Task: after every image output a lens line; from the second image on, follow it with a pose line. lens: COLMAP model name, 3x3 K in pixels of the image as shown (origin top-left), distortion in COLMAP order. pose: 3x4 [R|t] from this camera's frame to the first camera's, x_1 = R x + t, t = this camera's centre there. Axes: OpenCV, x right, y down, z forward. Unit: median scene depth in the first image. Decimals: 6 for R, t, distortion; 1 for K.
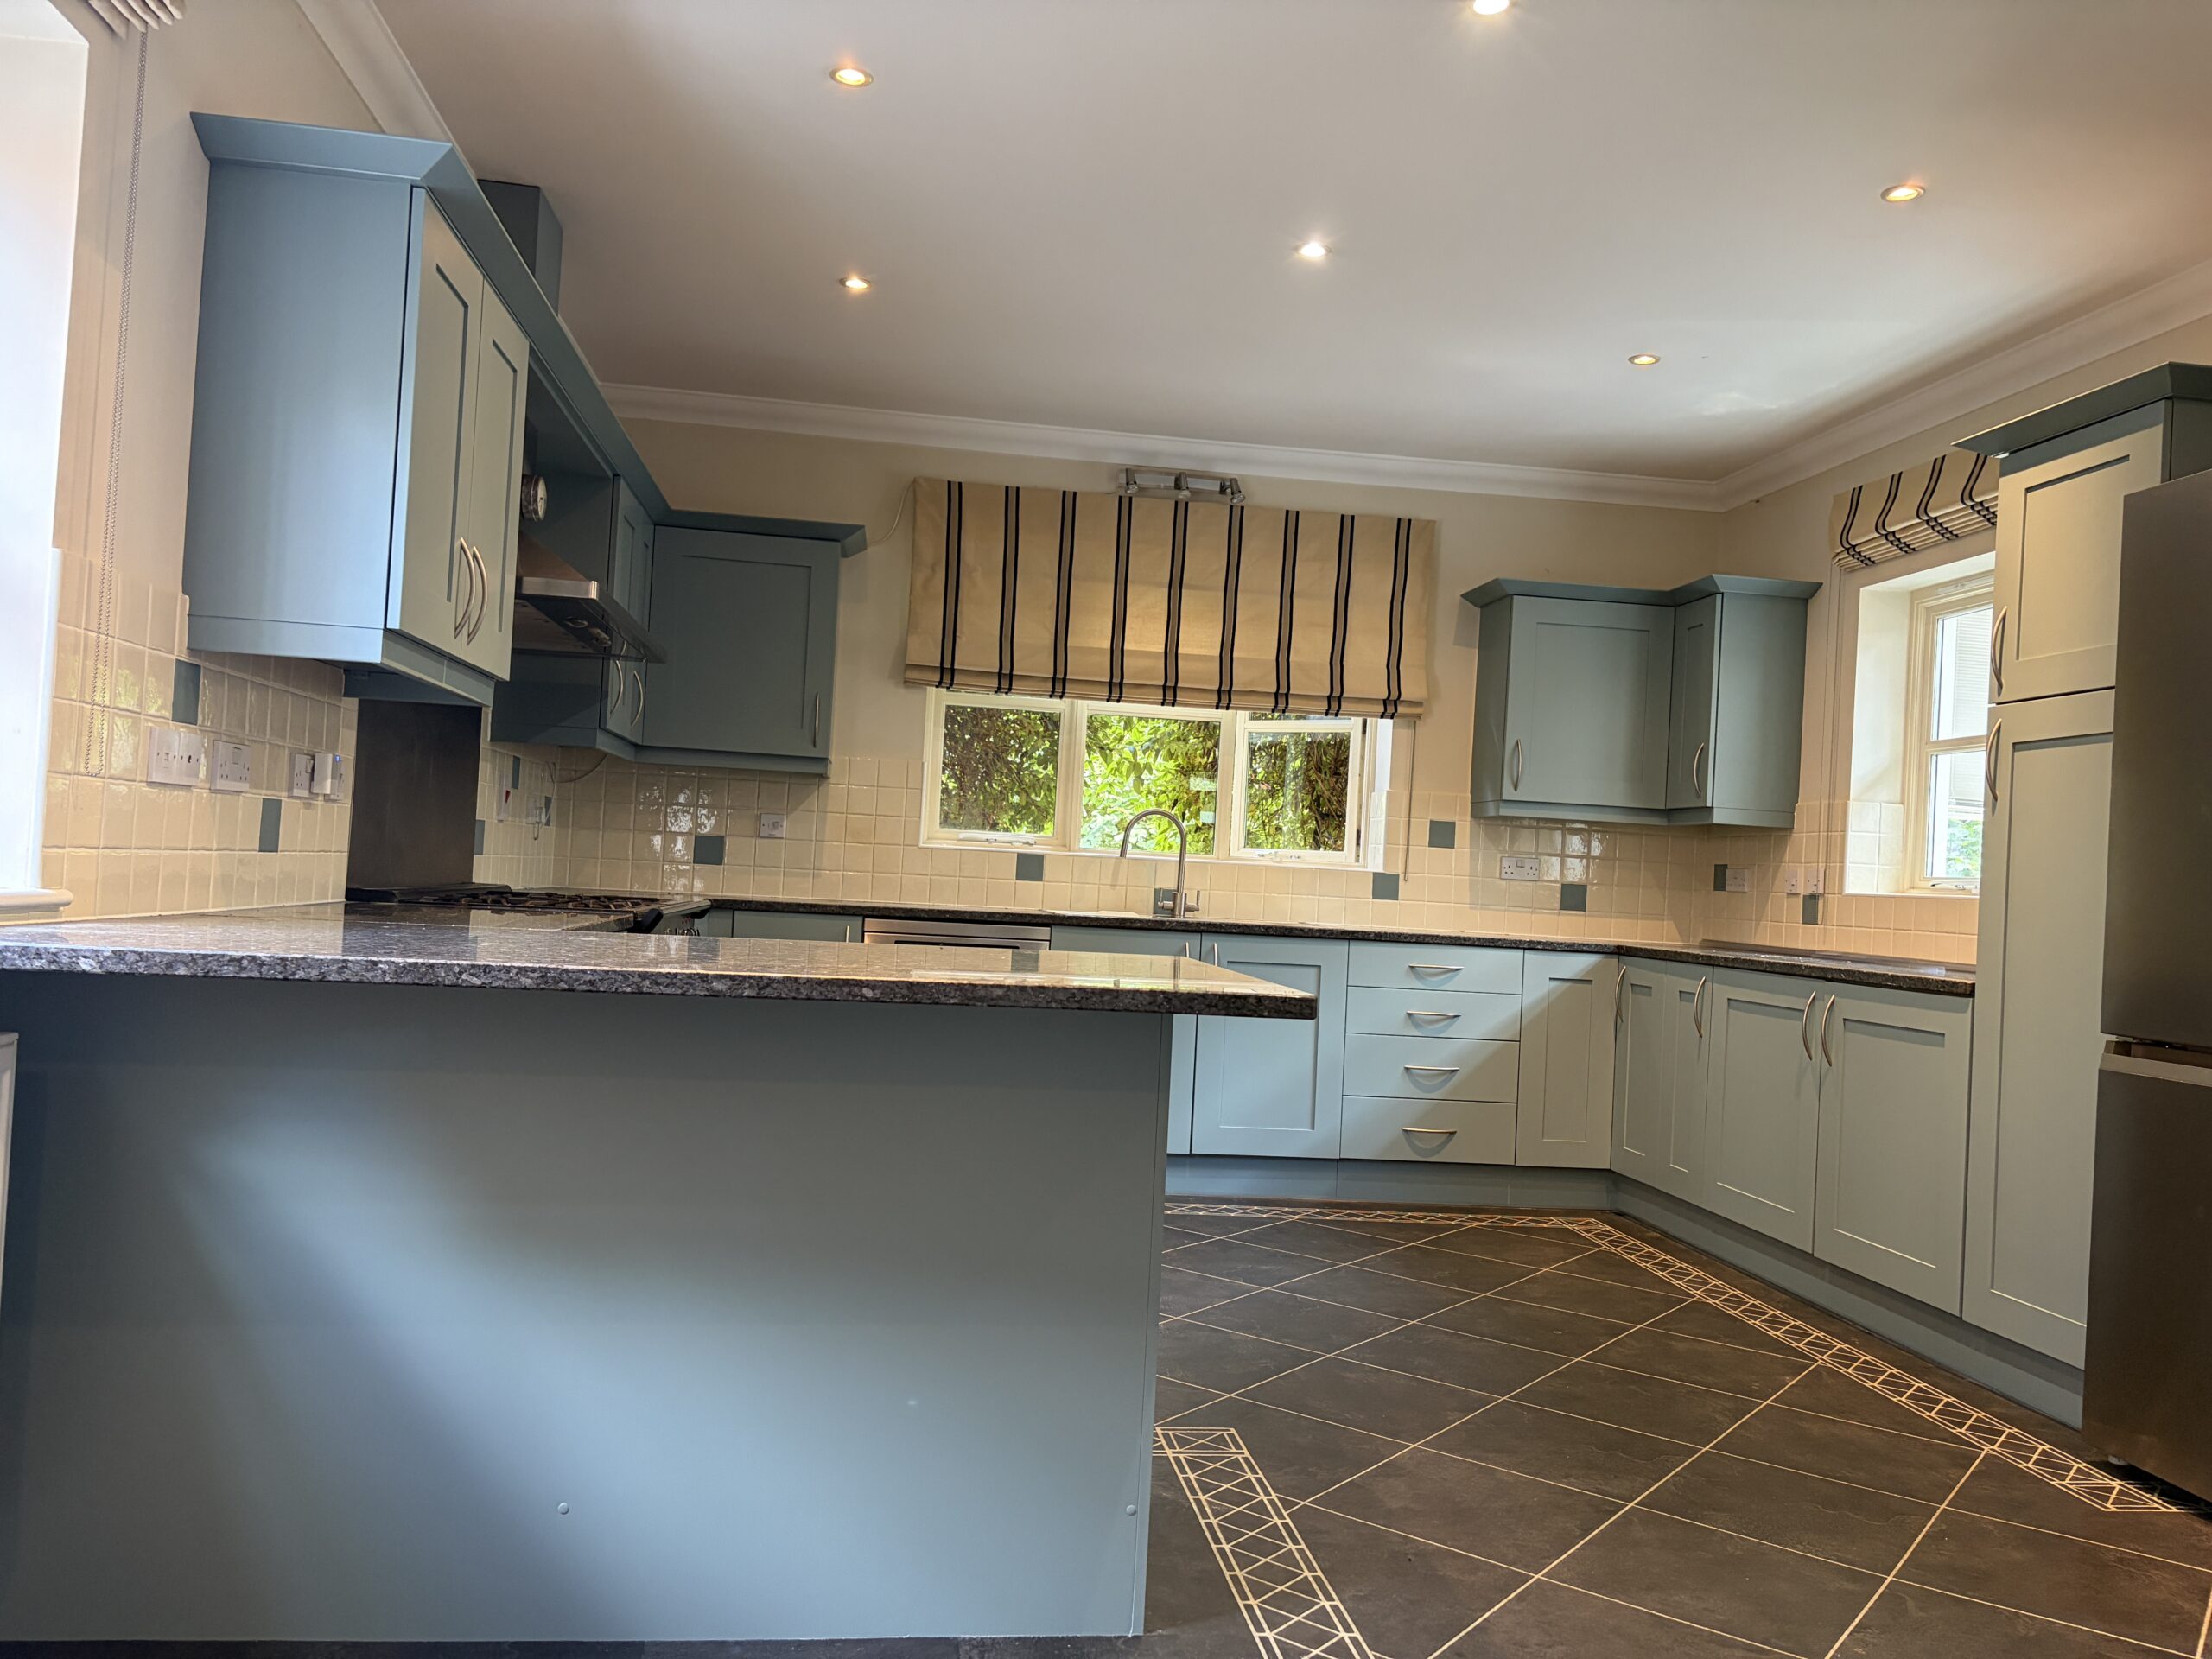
lens RADIAL K [[1666.5, 0, 1088.3], [0, 1666.5, 844.2], [0, 0, 1]] dist [0.035010, -0.038696]
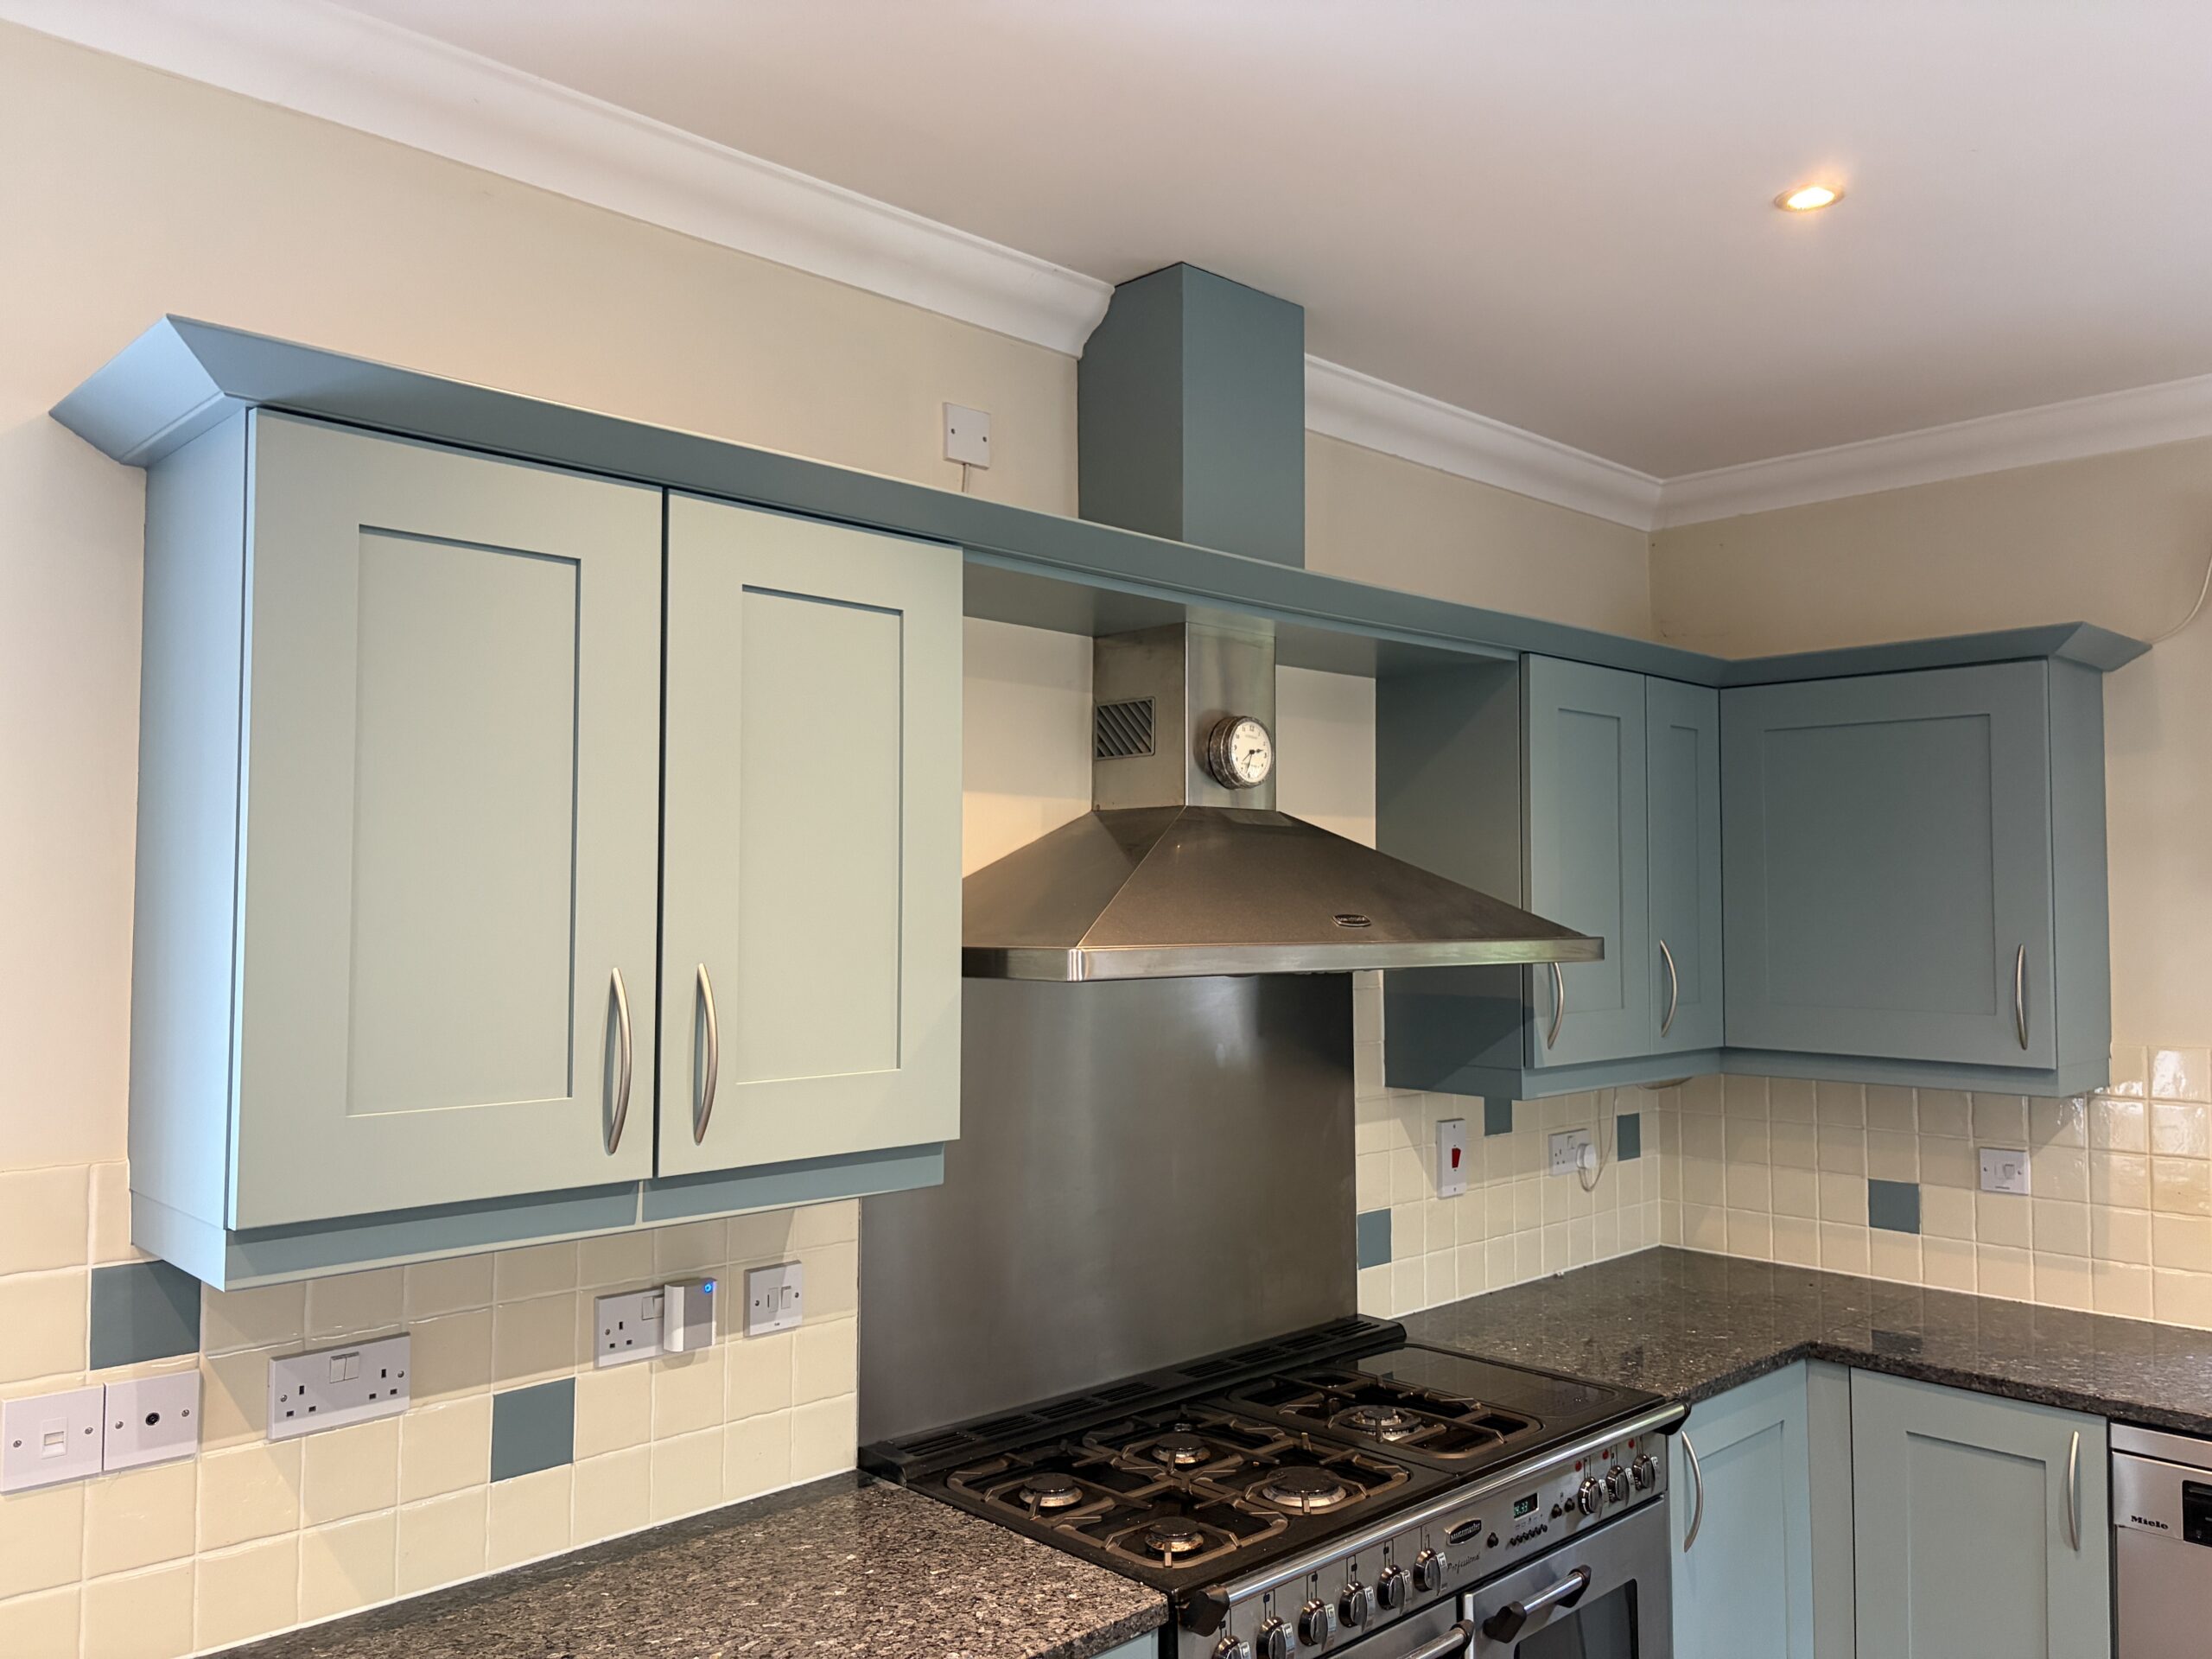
lens RADIAL K [[1666.5, 0, 1112.6], [0, 1666.5, 827.9], [0, 0, 1]] dist [0.035010, -0.038696]
pose [[0.596167, -0.089753, -0.797828, 0.090708], [0.041134, 0.995841, -0.081293, -0.091592], [0.801806, 0.015646, 0.597379, 0.422726]]
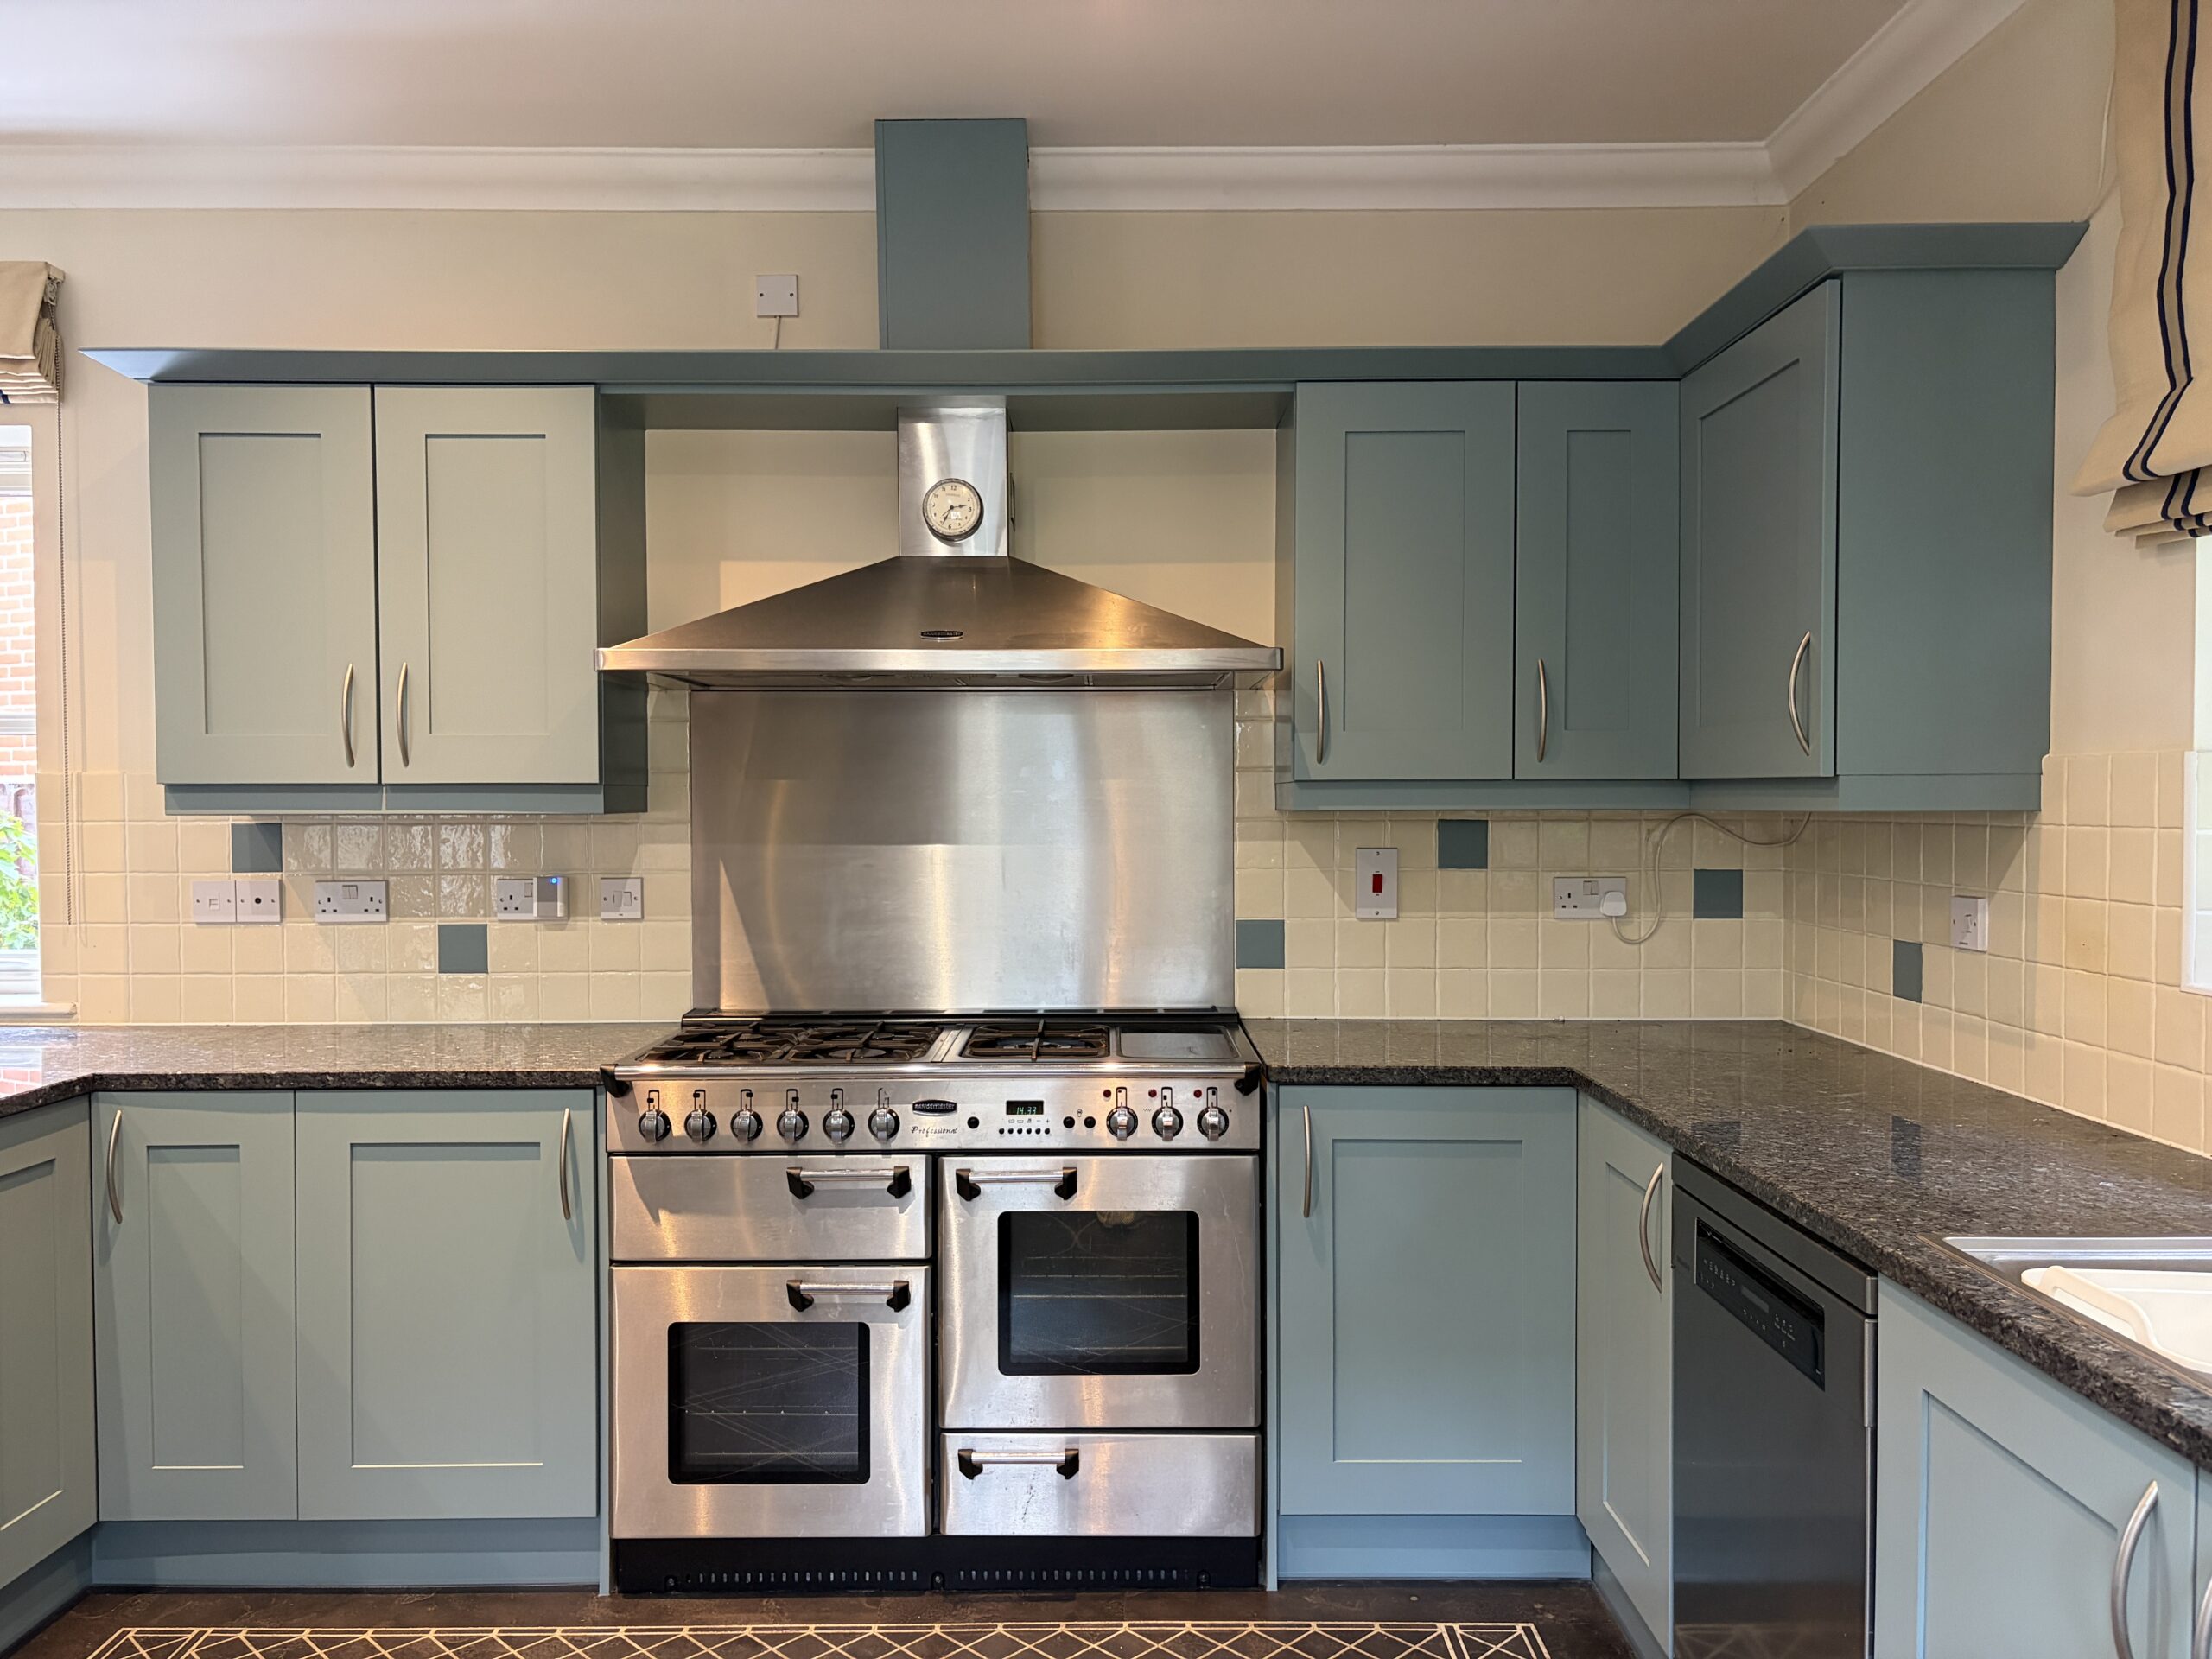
lens RADIAL K [[1666.5, 0, 1104.8], [0, 1666.5, 836.0], [0, 0, 1]] dist [0.035010, -0.038696]
pose [[-0.125121, -0.030688, -0.991667, 0.288405], [0.009982, 0.999432, -0.032188, -0.022268], [0.992091, -0.013926, -0.124743, 0.822353]]
